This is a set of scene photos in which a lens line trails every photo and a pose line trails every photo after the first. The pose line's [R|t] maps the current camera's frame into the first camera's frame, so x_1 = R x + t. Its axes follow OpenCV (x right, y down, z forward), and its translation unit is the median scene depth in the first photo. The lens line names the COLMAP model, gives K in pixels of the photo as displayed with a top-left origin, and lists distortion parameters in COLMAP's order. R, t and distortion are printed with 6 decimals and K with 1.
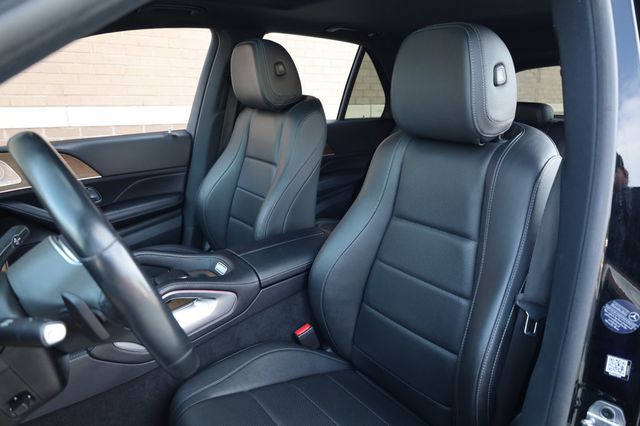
lens RADIAL K [[441.4, 0, 321.9], [0, 441.4, 215.5], [0, 0, 1]] dist [-0.001944, -0.002757]
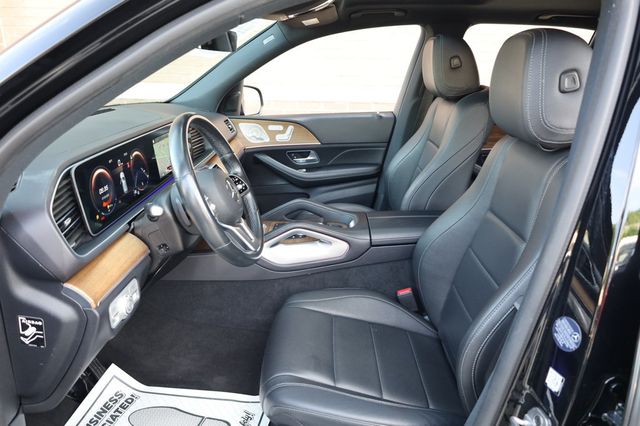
lens RADIAL K [[441.4, 0, 313.7], [0, 441.4, 212.0], [0, 0, 1]] dist [-0.001944, -0.002757]
pose [[0.781004, 0.197950, -0.592325, 0.341396], [-0.171151, 0.979969, 0.101828, -0.020878], [0.600616, 0.021849, 0.799239, -0.069384]]
